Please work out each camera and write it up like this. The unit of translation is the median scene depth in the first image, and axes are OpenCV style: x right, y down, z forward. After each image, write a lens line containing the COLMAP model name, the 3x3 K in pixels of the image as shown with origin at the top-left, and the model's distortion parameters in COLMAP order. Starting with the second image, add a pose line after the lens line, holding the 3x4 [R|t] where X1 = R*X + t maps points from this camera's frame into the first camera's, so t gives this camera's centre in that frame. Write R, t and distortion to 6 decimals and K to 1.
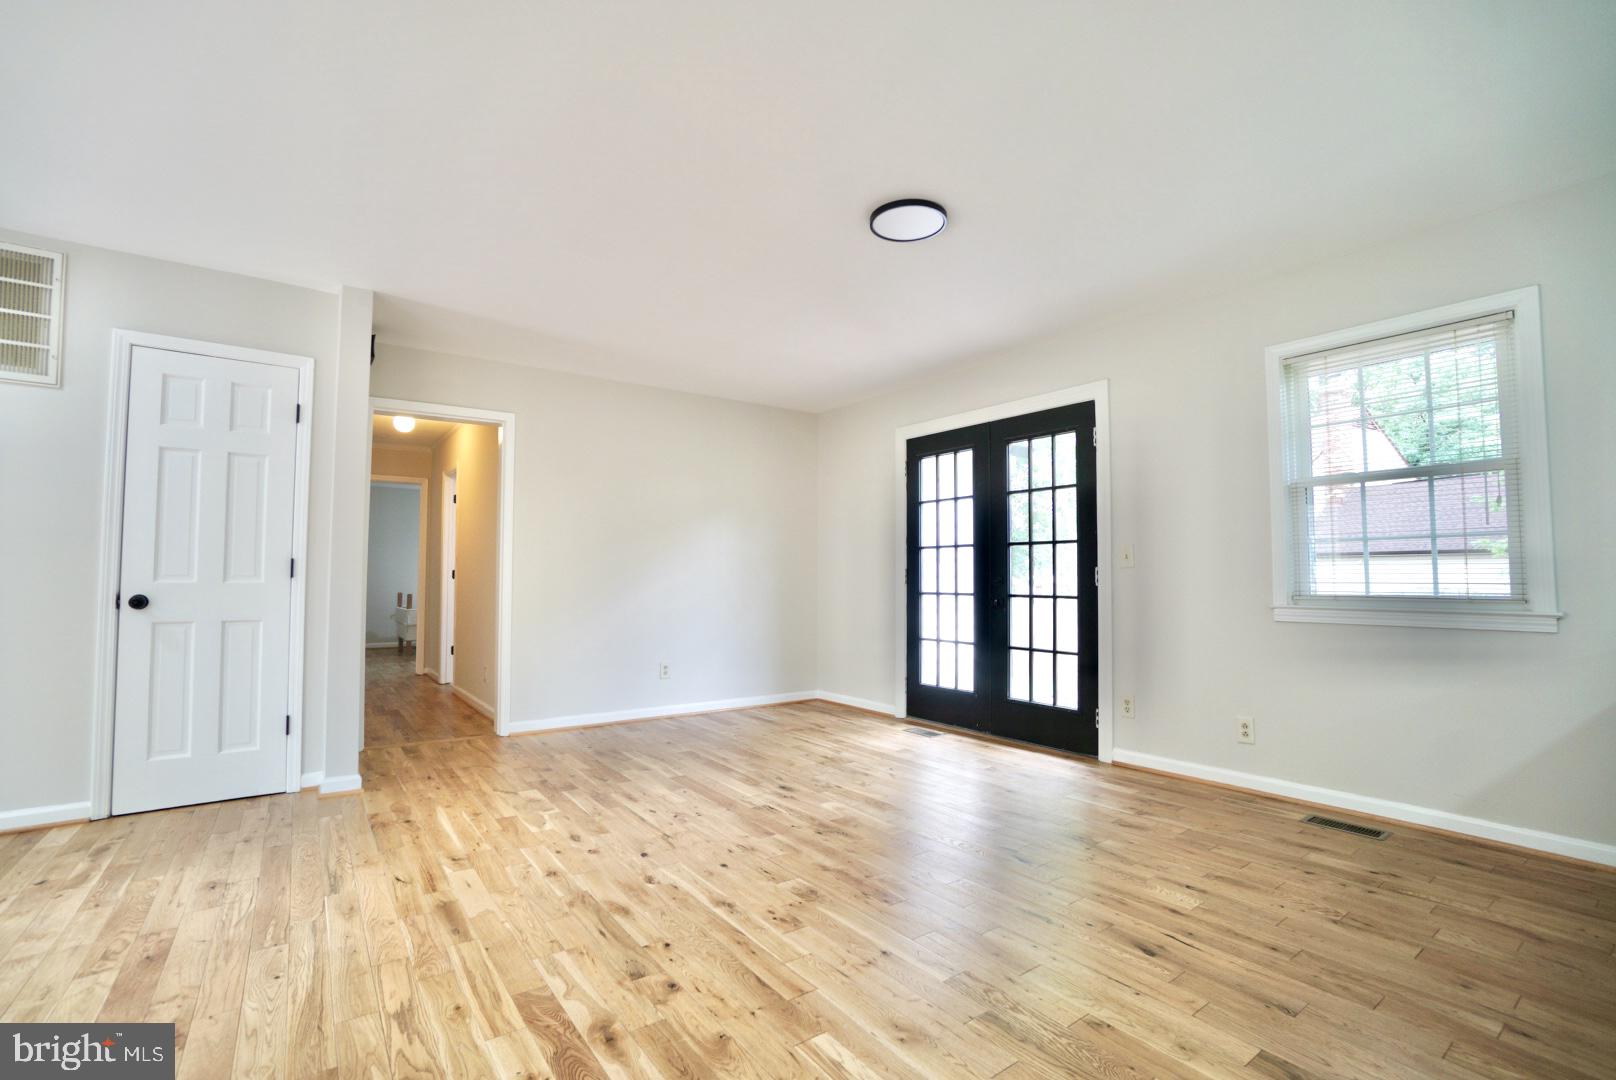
lens RADIAL K [[715.5, 0, 801.5], [0, 715.5, 547.8], [0, 0, 1]] dist [-0.065829, 0.024064]
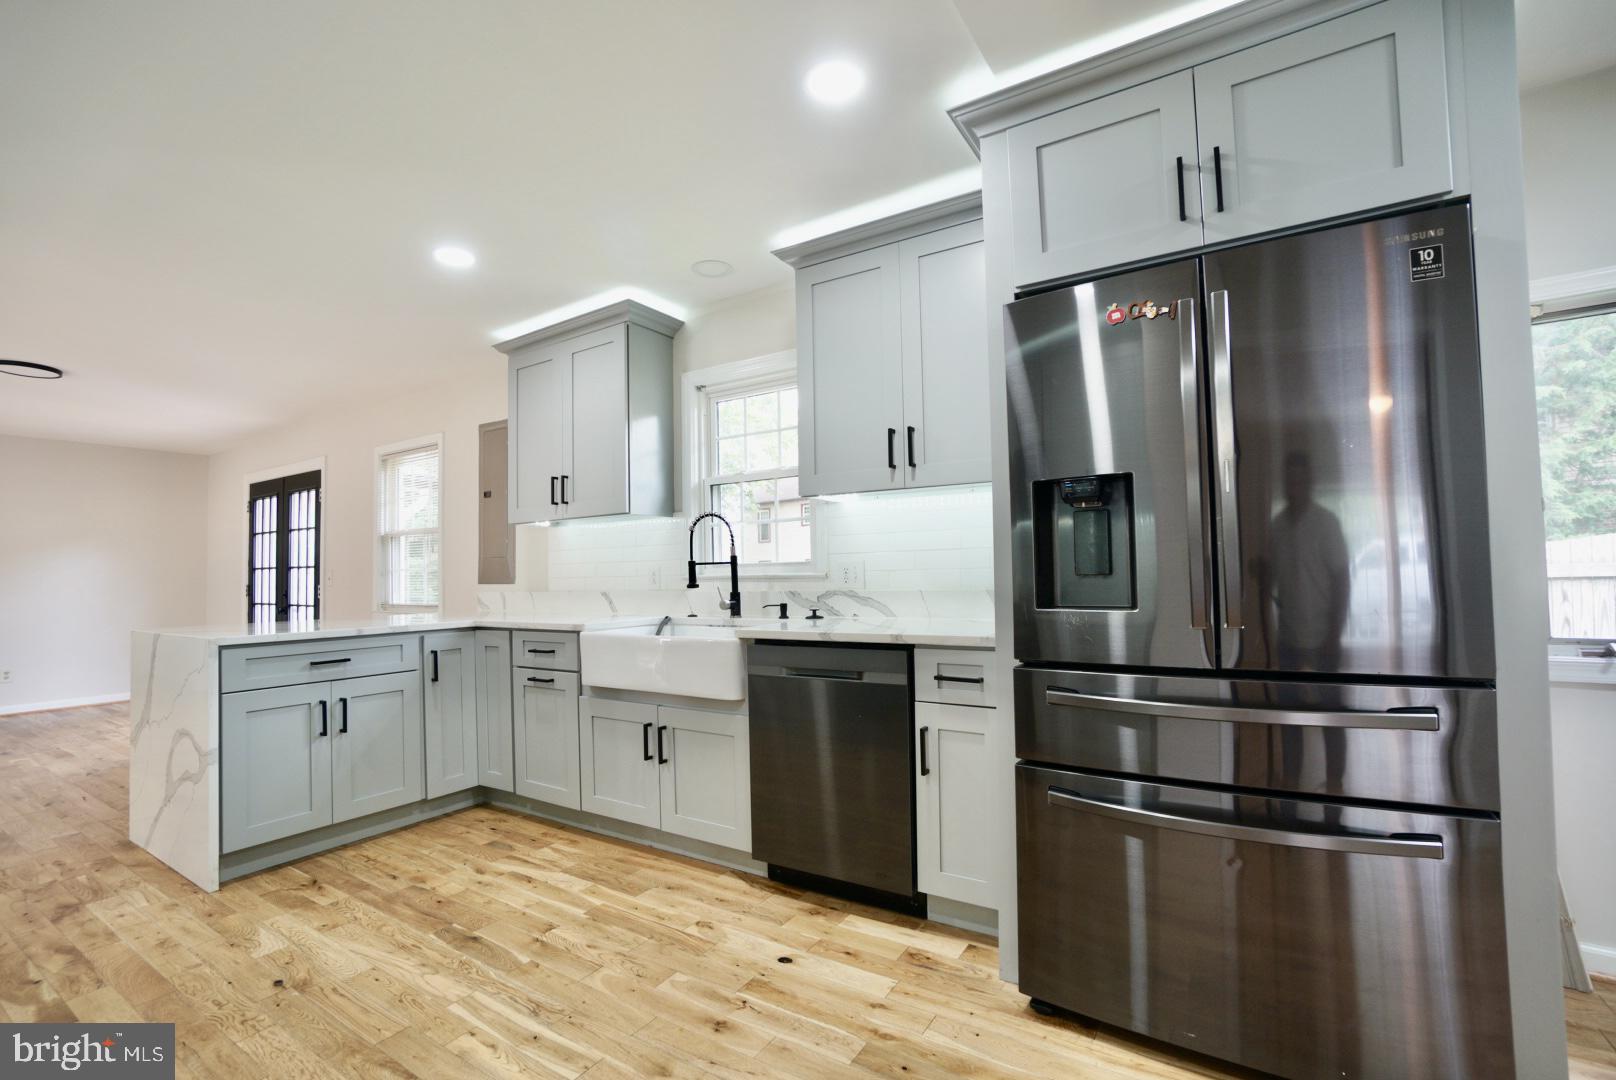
lens RADIAL K [[715.5, 0, 801.5], [0, 715.5, 547.8], [0, 0, 1]] dist [-0.065829, 0.024064]
pose [[0.931251, -0.005339, 0.364340, 1.140930], [0.003380, 0.999976, 0.006014, -0.076366], [-0.364364, -0.004369, 0.931246, -0.965995]]
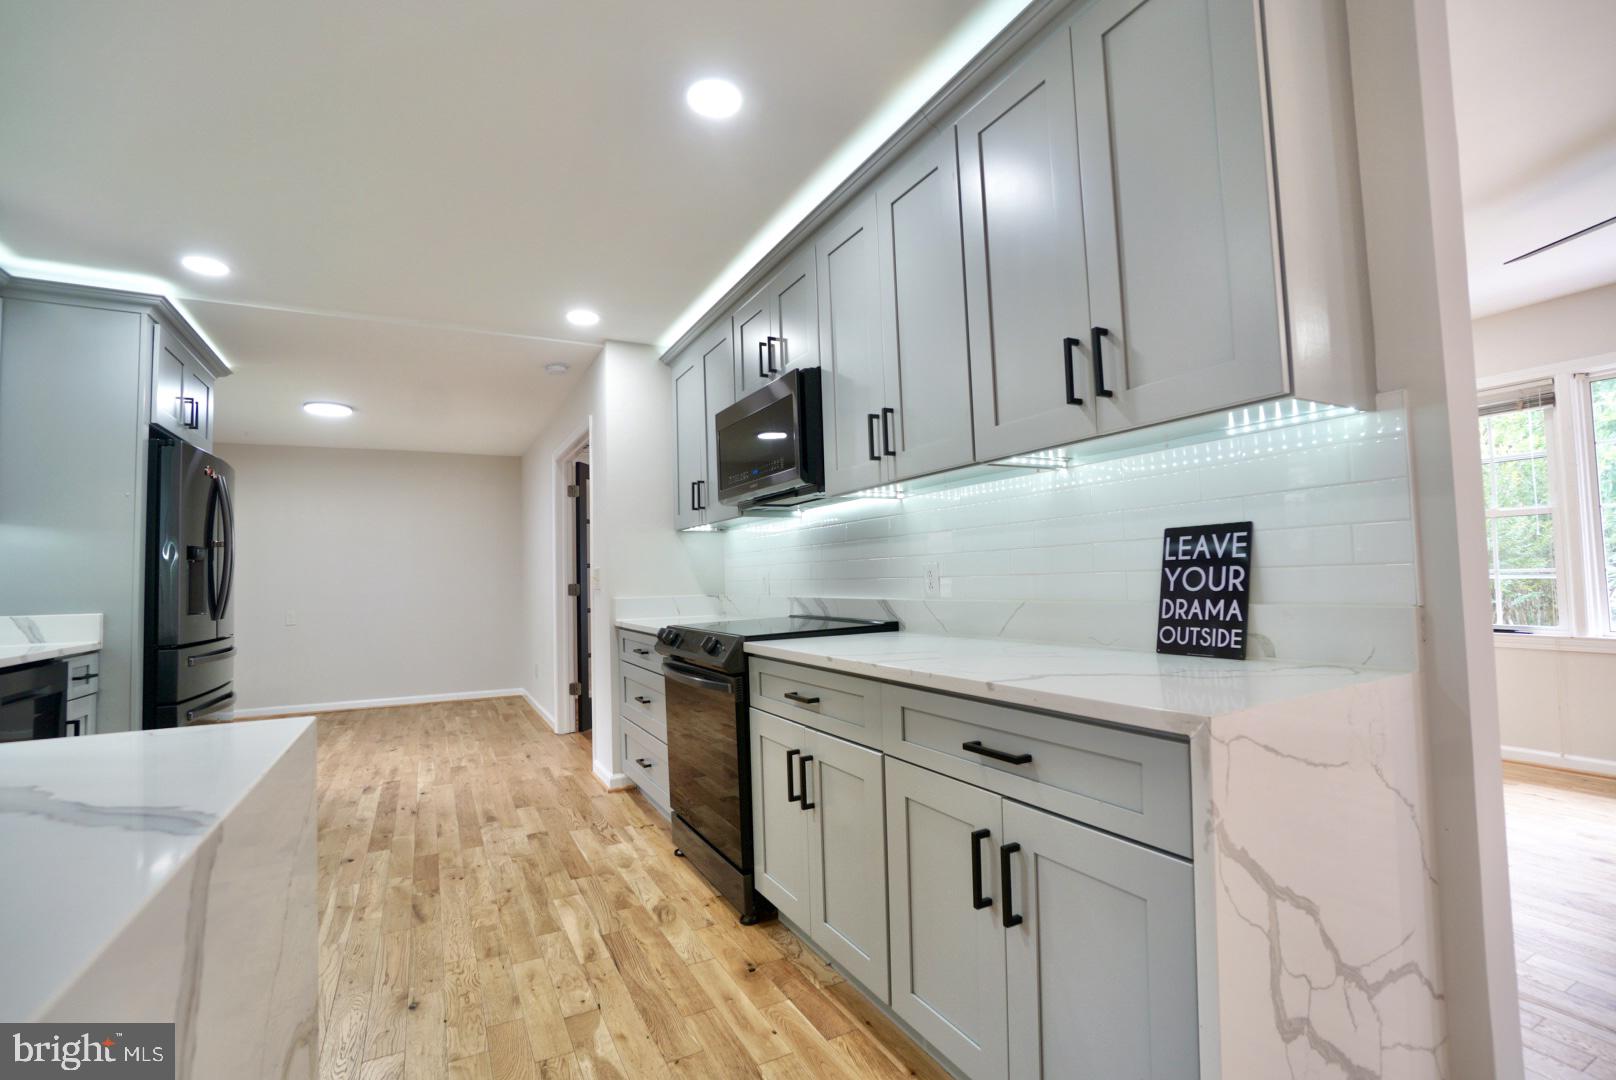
lens RADIAL K [[715.5, 0, 801.5], [0, 715.5, 547.8], [0, 0, 1]] dist [-0.065829, 0.024064]
pose [[-0.989898, 0.031331, 0.138276, 0.447934], [0.019014, 0.995804, -0.089514, -0.010057], [-0.140500, -0.085980, -0.986340, 0.459535]]
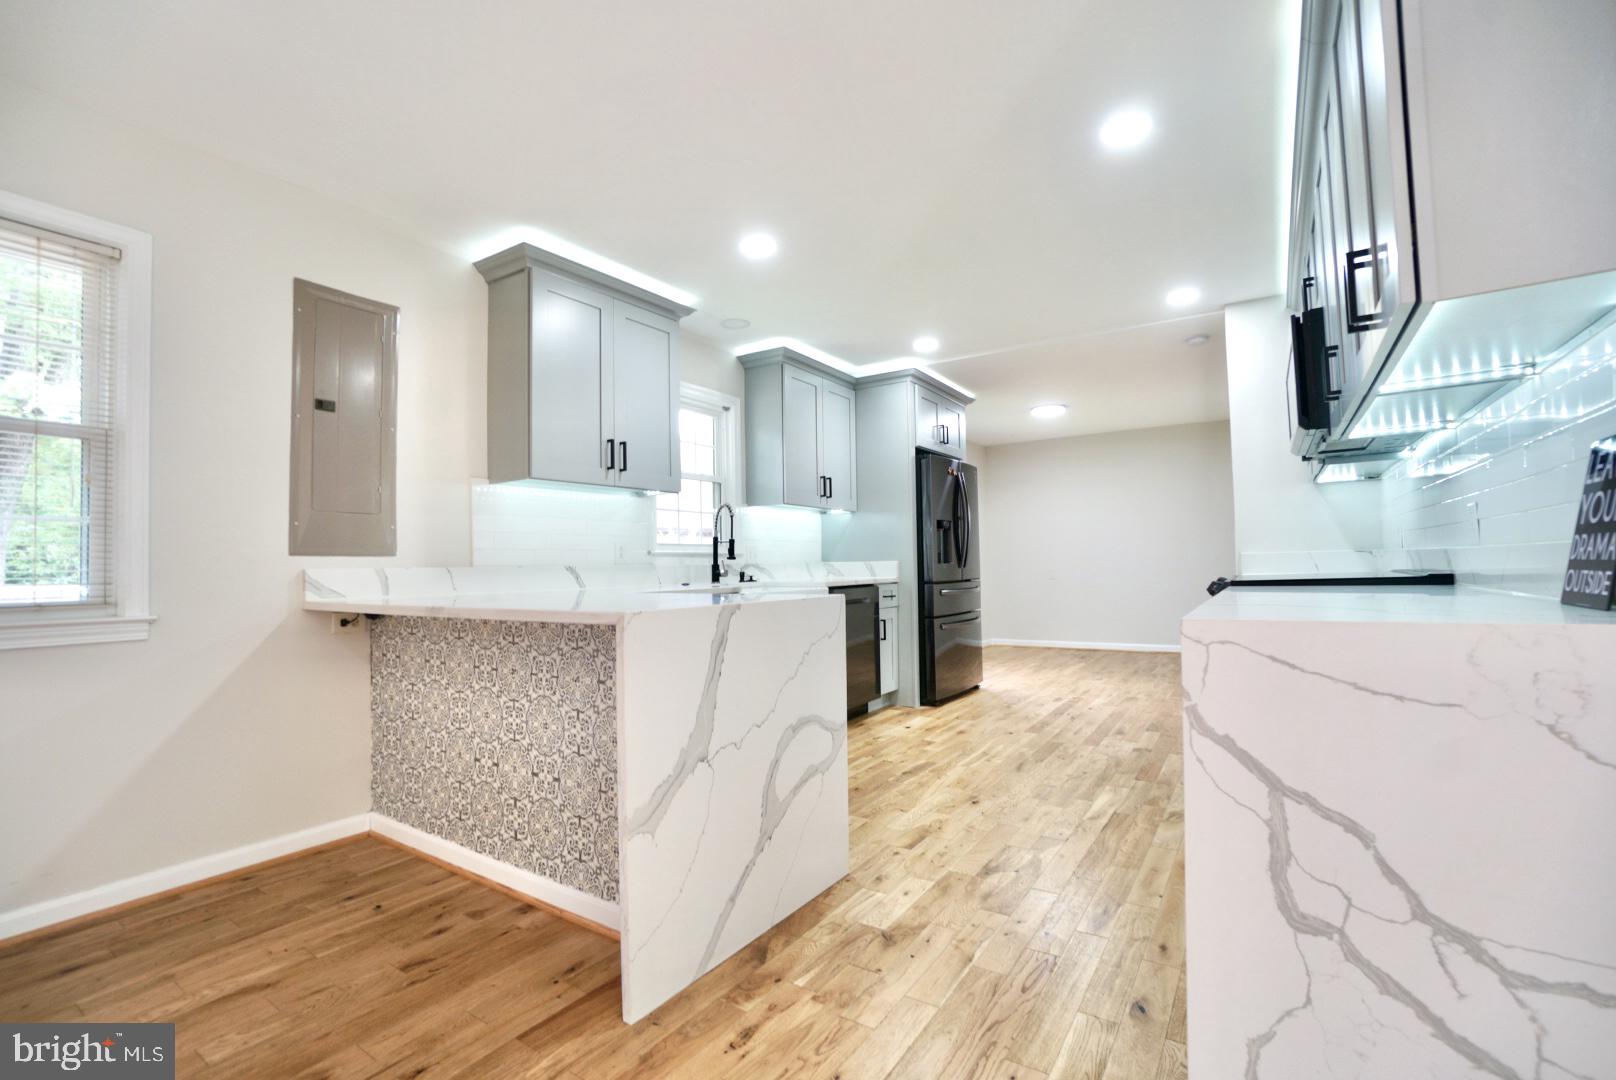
lens RADIAL K [[715.5, 0, 801.5], [0, 715.5, 547.8], [0, 0, 1]] dist [-0.065829, 0.024064]
pose [[-0.345607, 0.031135, 0.937863, 0.000742], [-0.022334, 0.998893, -0.041392, 0.022667], [-0.938113, -0.035251, -0.344529, 0.456849]]
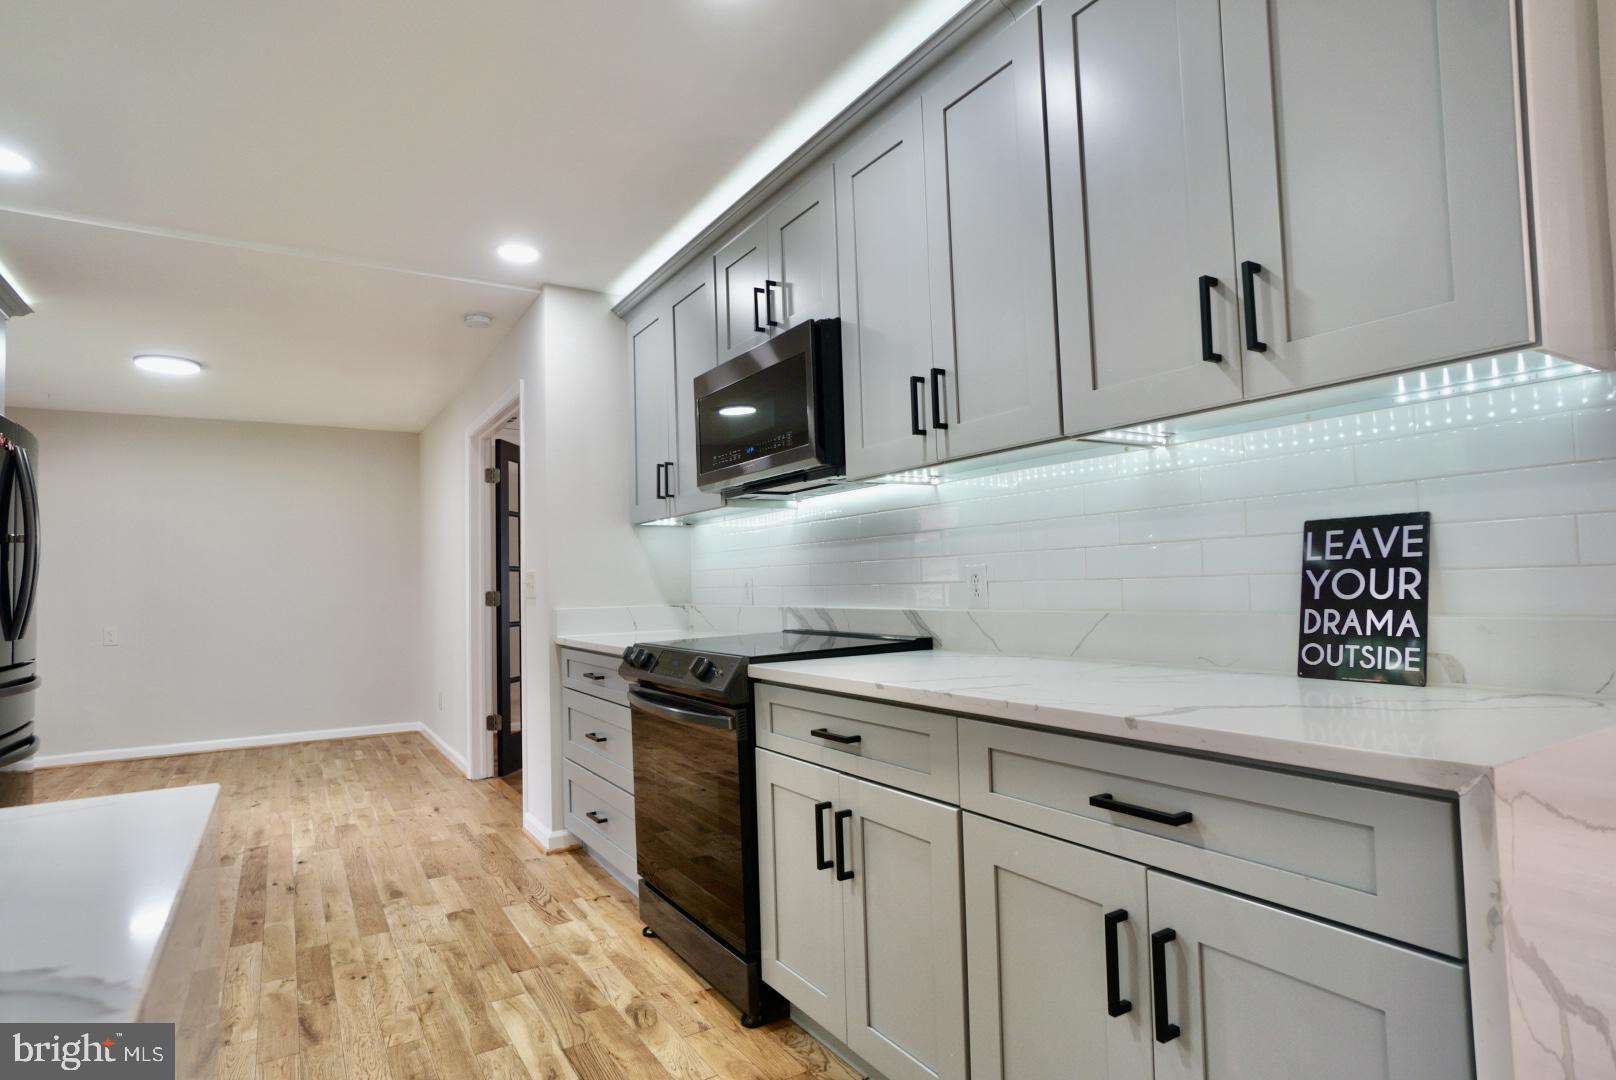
lens RADIAL K [[847.3, 0, 802.3], [0, 847.3, 548.2], [0, 0, 1]] dist [-0.039397, 0.023187]
pose [[-0.997061, 0.028032, 0.071298, 0.522645], [0.021620, 0.995783, -0.089160, -0.012242], [-0.073496, -0.087356, -0.993462, 0.416630]]
